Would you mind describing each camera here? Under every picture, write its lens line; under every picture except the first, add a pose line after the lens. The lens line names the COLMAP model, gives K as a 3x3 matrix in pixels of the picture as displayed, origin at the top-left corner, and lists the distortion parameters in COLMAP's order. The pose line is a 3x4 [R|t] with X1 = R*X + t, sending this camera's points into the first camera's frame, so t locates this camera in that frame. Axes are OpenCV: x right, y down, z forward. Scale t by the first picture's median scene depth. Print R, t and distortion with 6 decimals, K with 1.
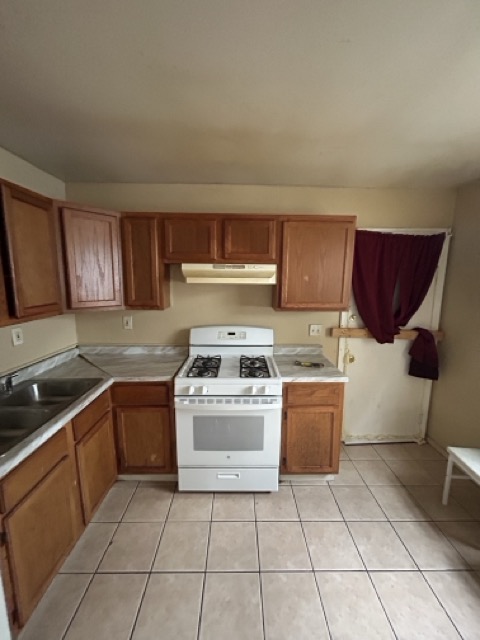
lens RADIAL K [[261.1, 0, 240.7], [0, 261.1, 319.4], [0, 0, 1]] dist [0.002425, -0.000127]
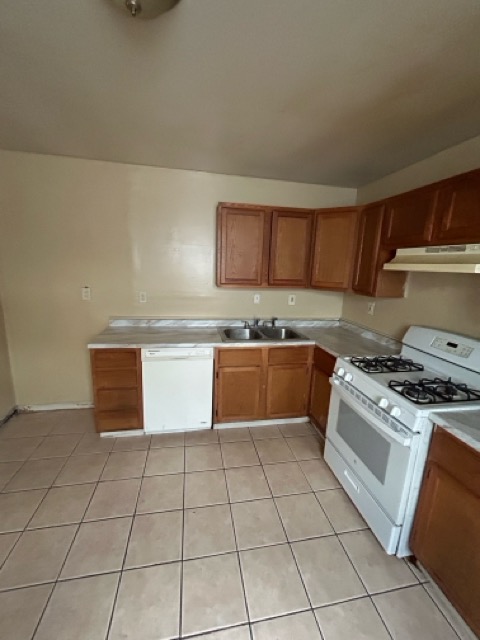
lens RADIAL K [[261.1, 0, 239.2], [0, 261.1, 317.4], [0, 0, 1]] dist [0.002425, -0.000127]
pose [[0.167622, 0.193668, -0.966641, 0.617404], [-0.190535, 0.968392, 0.160979, -0.024493], [0.967264, 0.157195, 0.199225, 0.326626]]
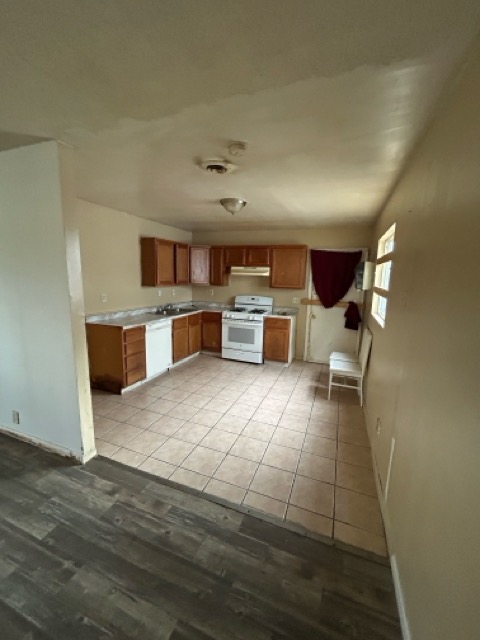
lens RADIAL K [[261.1, 0, 239.0], [0, 261.1, 320.3], [0, 0, 1]] dist [0.002425, -0.000127]
pose [[0.923514, 0.080636, -0.374993, 0.779338], [-0.078524, 0.996692, 0.020936, 0.222576], [0.375440, 0.010111, 0.926791, -1.191392]]
